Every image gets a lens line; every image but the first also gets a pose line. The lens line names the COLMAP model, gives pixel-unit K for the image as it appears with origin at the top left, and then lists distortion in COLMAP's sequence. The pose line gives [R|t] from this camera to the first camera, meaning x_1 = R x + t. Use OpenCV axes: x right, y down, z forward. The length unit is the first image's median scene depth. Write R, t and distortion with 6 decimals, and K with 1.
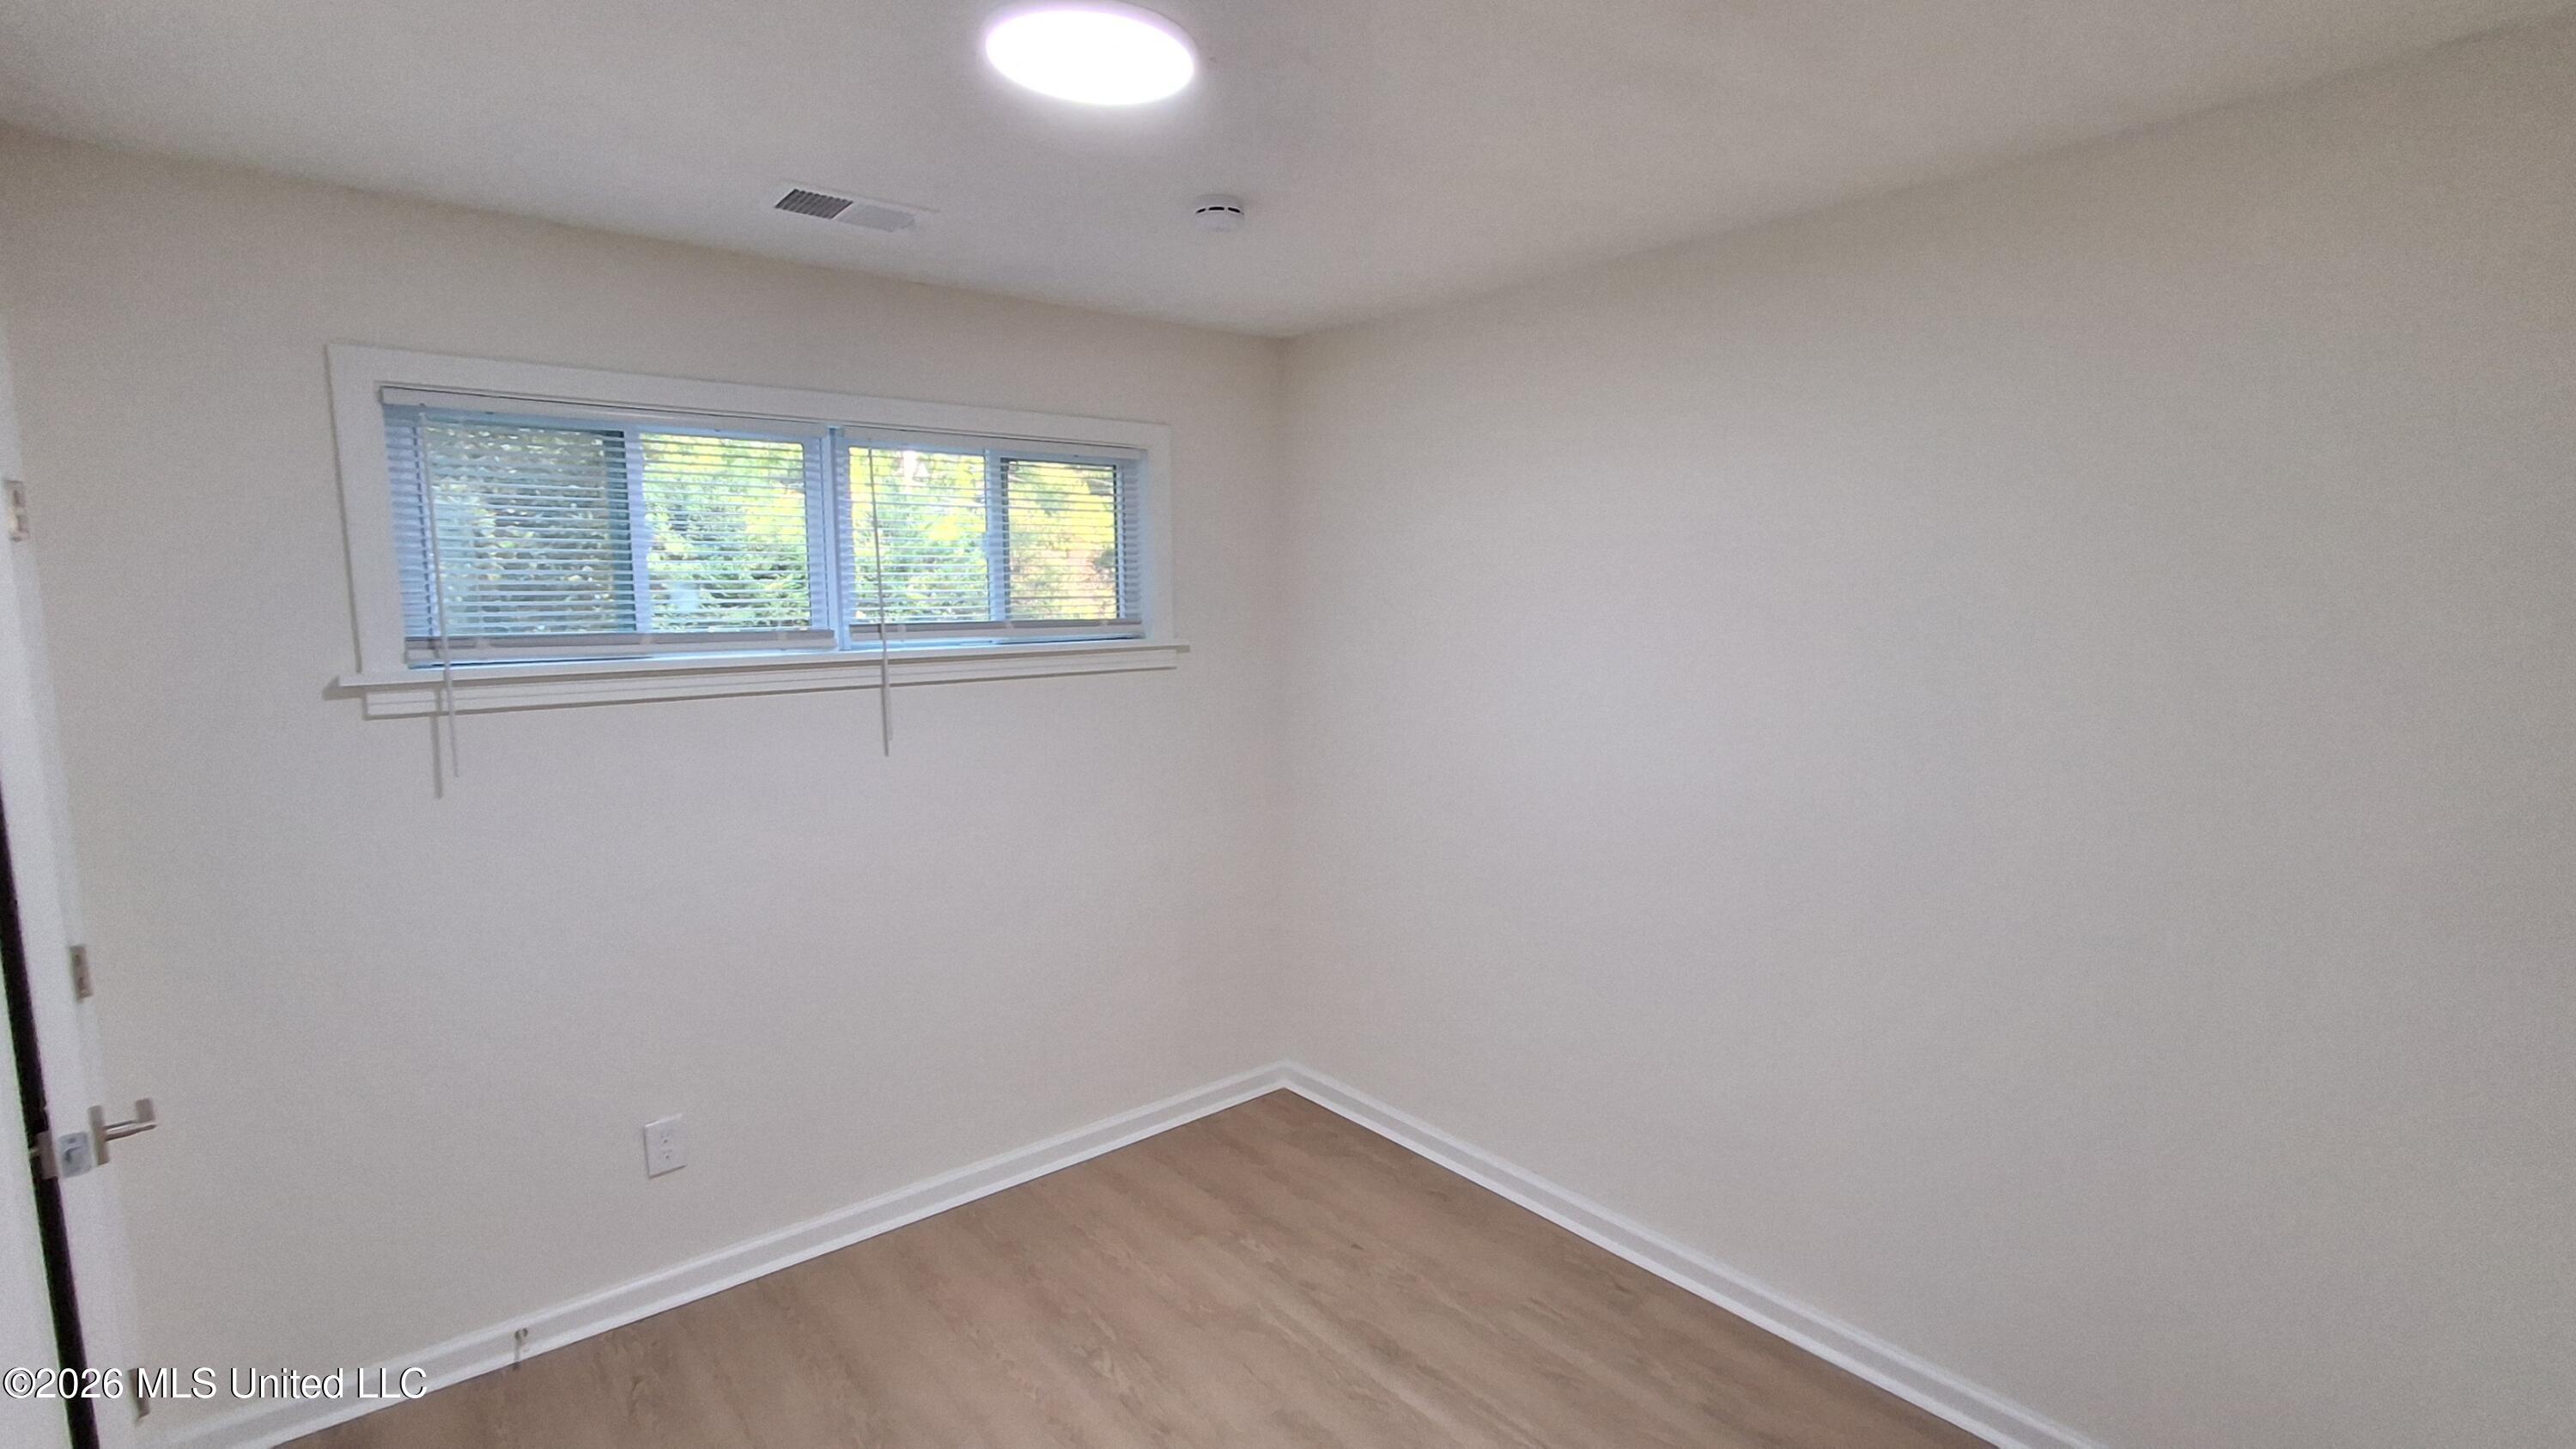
lens RADIAL K [[1115.0, 0, 1289.0], [0, 1115.0, 767.6], [0, 0, 1]] dist [-0.000797, -0.000060]
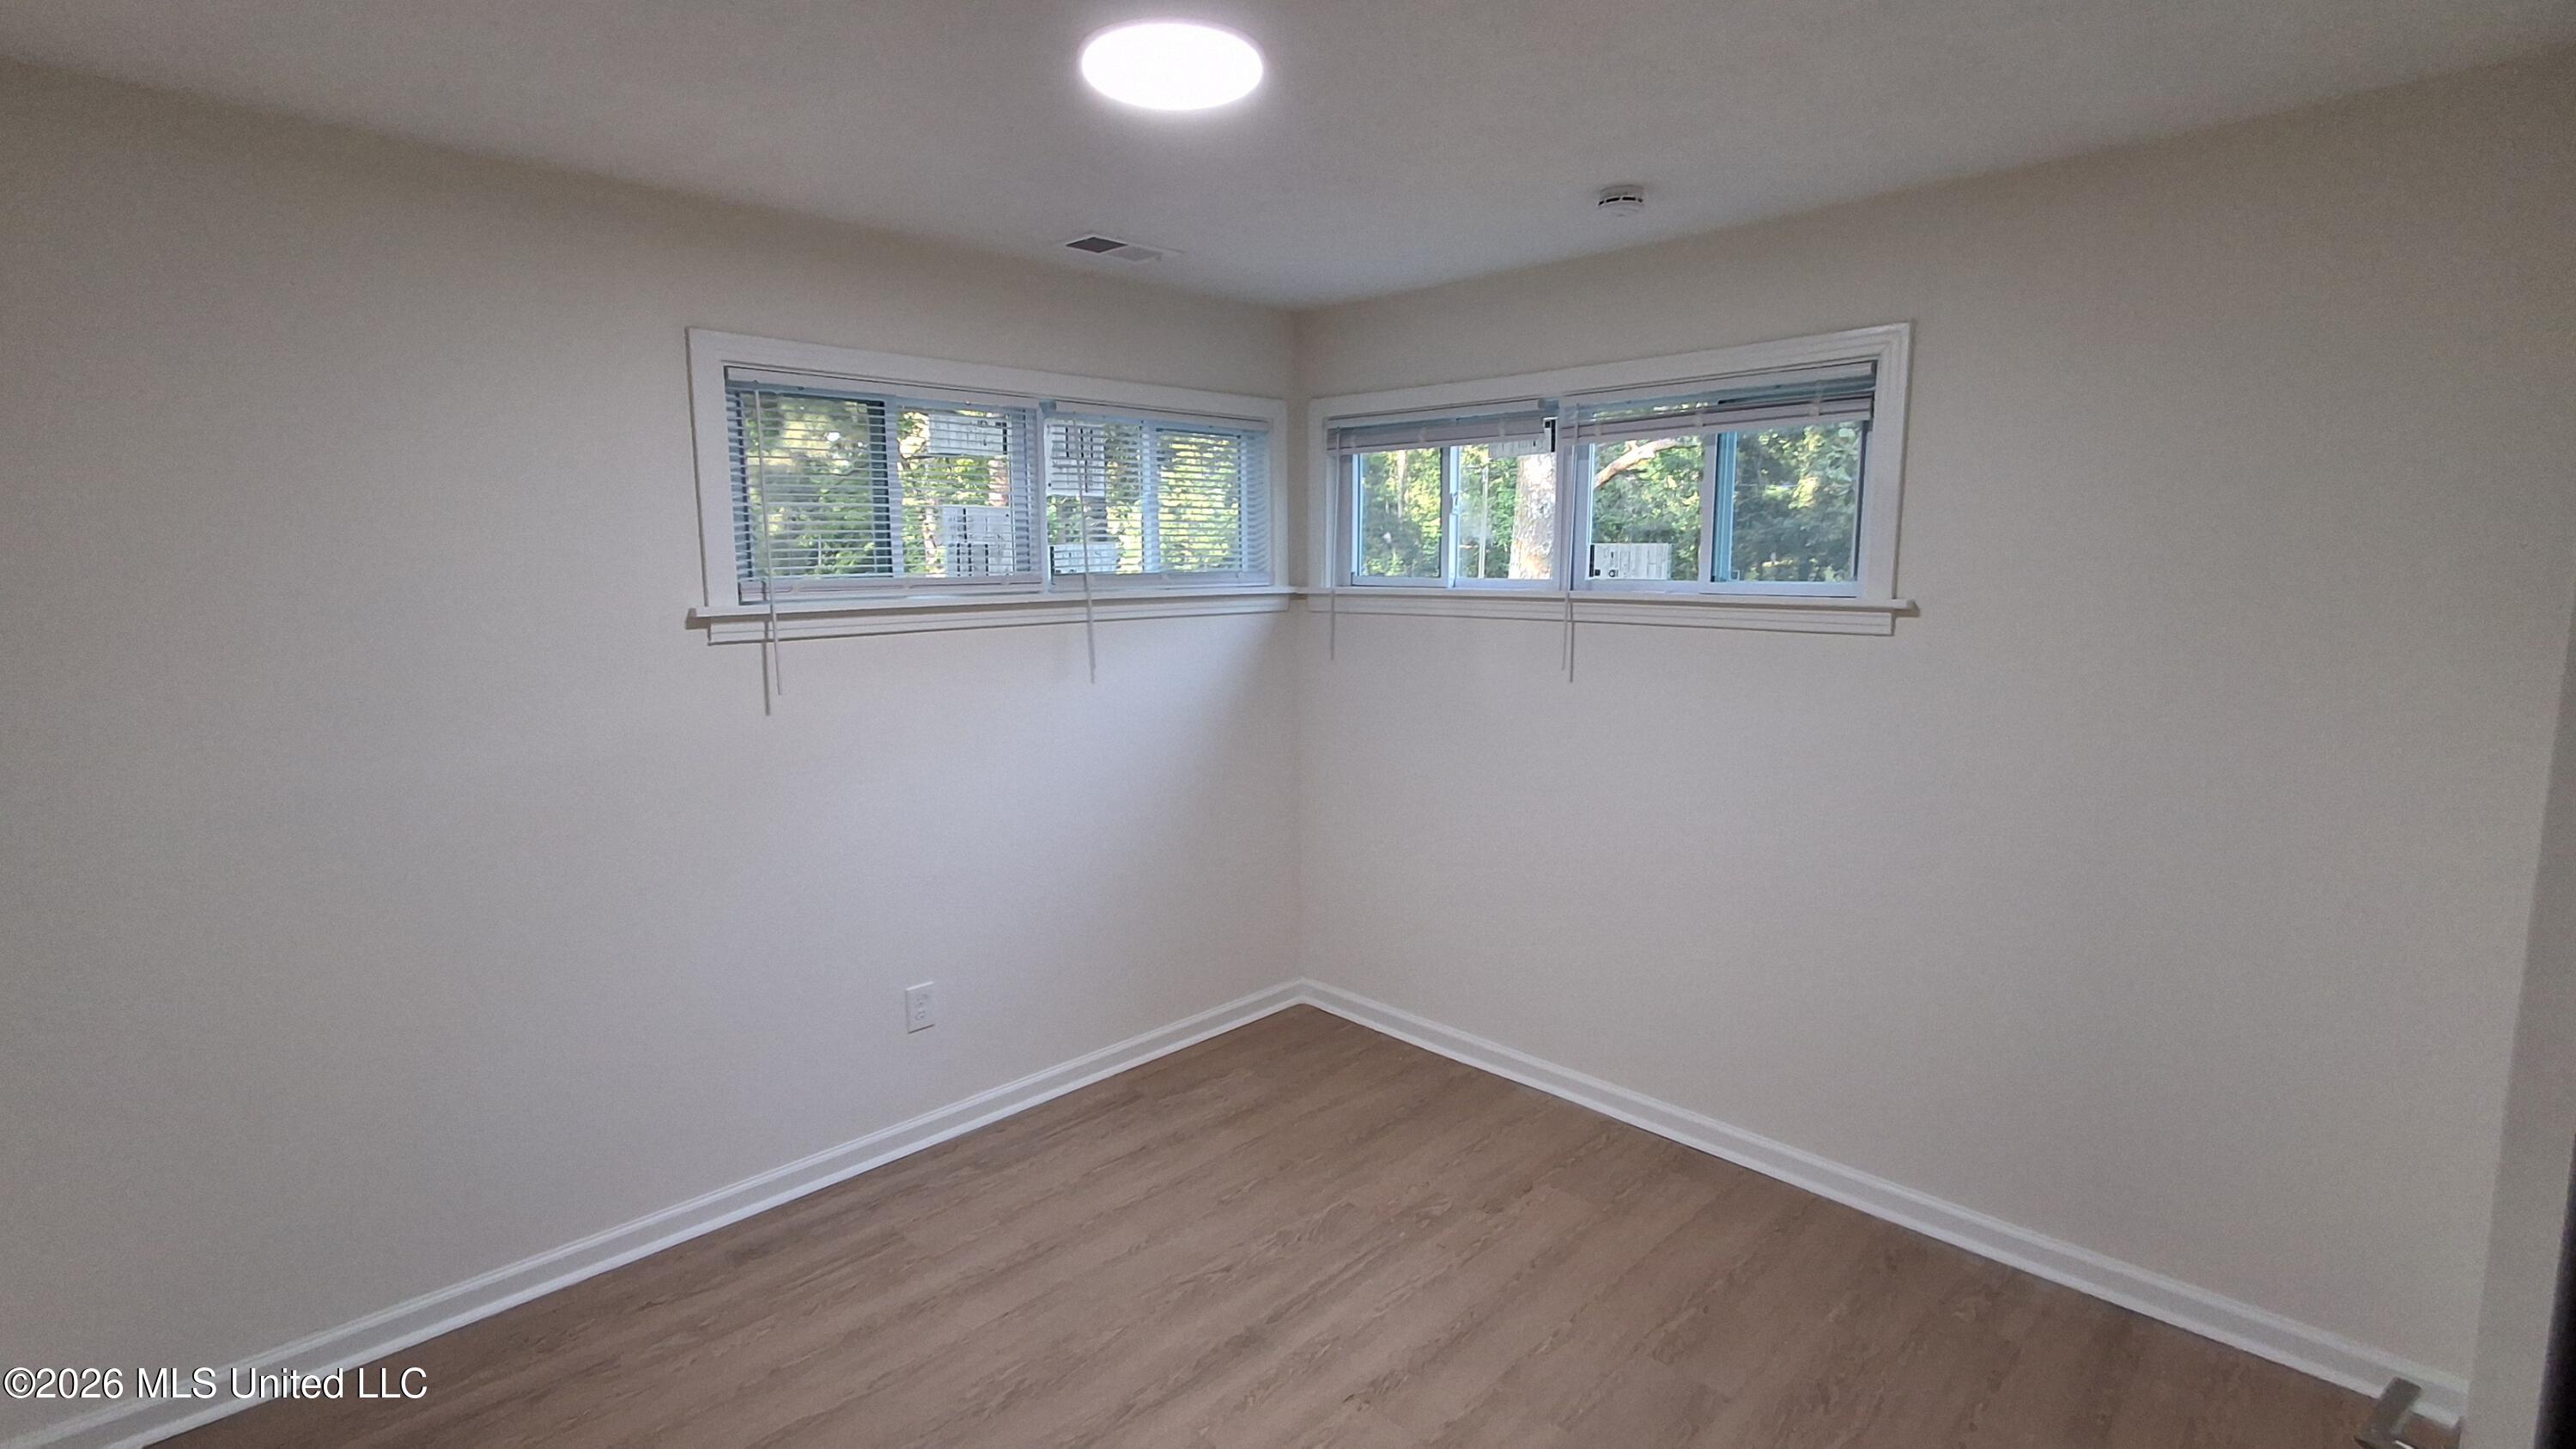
lens RADIAL K [[1115.0, 0, 1289.0], [0, 1115.0, 767.6], [0, 0, 1]] dist [-0.000797, -0.000060]
pose [[0.996862, -0.008322, 0.078723, -0.272549], [0.005502, 0.999338, 0.035968, 0.043611], [-0.078970, -0.035422, 0.996248, -0.225881]]
